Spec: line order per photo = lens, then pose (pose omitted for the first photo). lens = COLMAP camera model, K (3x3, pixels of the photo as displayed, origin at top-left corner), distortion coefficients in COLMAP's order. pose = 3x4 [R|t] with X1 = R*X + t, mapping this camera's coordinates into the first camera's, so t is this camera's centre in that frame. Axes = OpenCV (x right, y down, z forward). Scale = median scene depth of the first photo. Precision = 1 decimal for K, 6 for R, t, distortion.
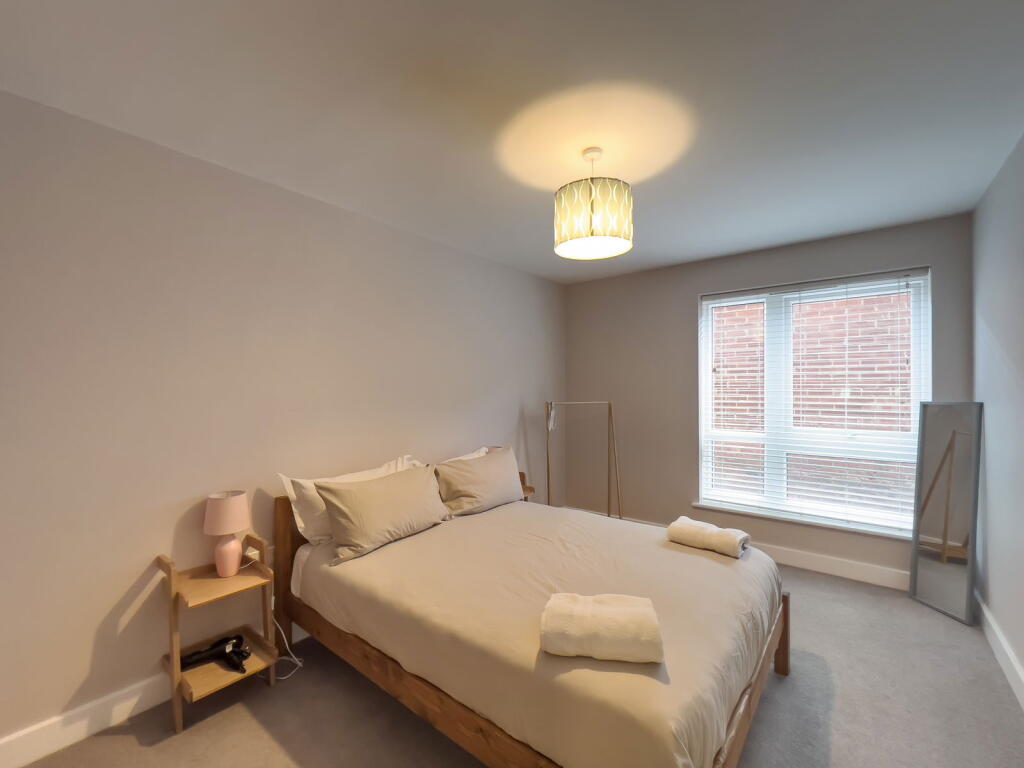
lens RADIAL K [[433.8, 0, 512.0], [0, 433.8, 384.0], [0, 0, 1]] dist [-0.023514, 0.000079]
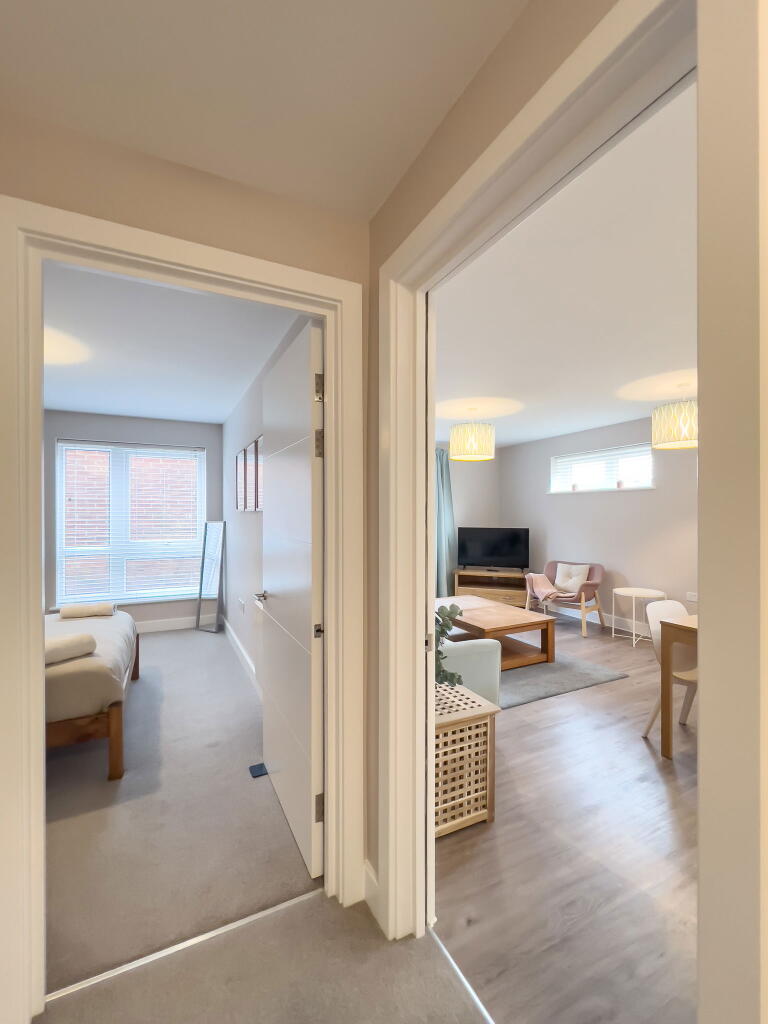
lens RADIAL K [[435.3, 0, 372.5], [0, 435.3, 511.2], [0, 0, 1]] dist [0.003068, 0.000279]
pose [[0.420400, 0.004798, 0.907326, -0.489707], [-0.008600, 0.999962, -0.001303, -0.005765], [-0.907298, -0.007255, 0.420425, -0.527593]]
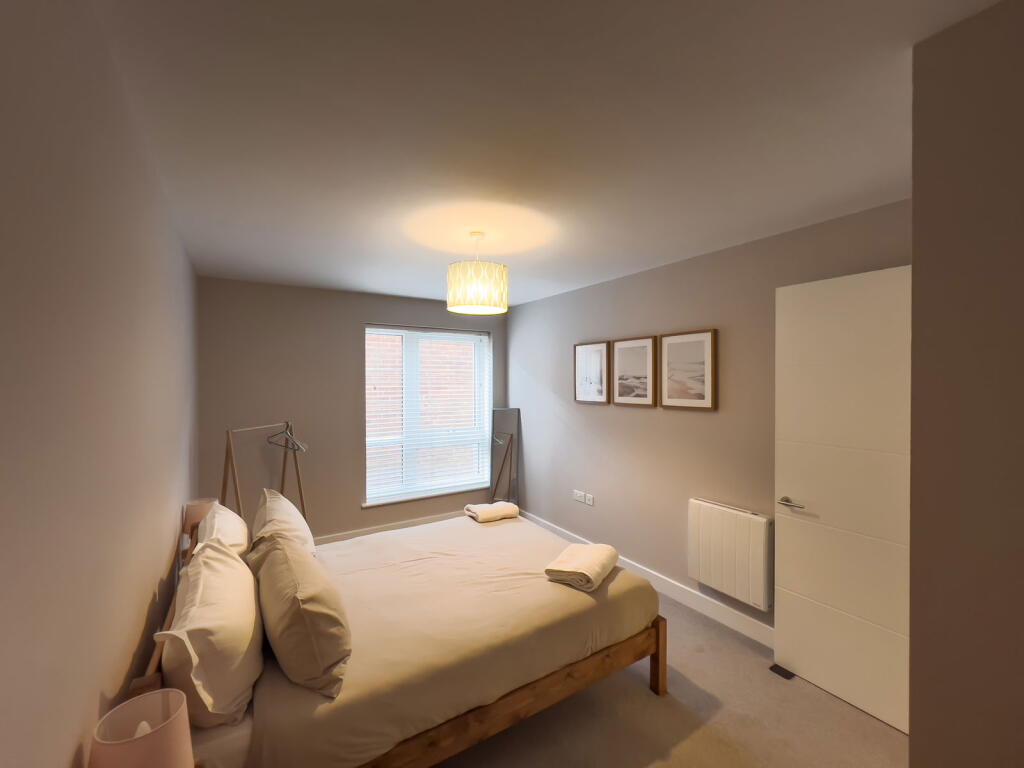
lens RADIAL K [[435.3, 0, 512.0], [0, 435.3, 384.0], [0, 0, 1]] dist [0.003068, 0.000279]
pose [[0.320987, -0.009125, 0.947040, -0.858685], [-0.007782, 0.999894, 0.012272, -0.096038], [-0.947052, -0.011309, 0.320882, 0.419622]]
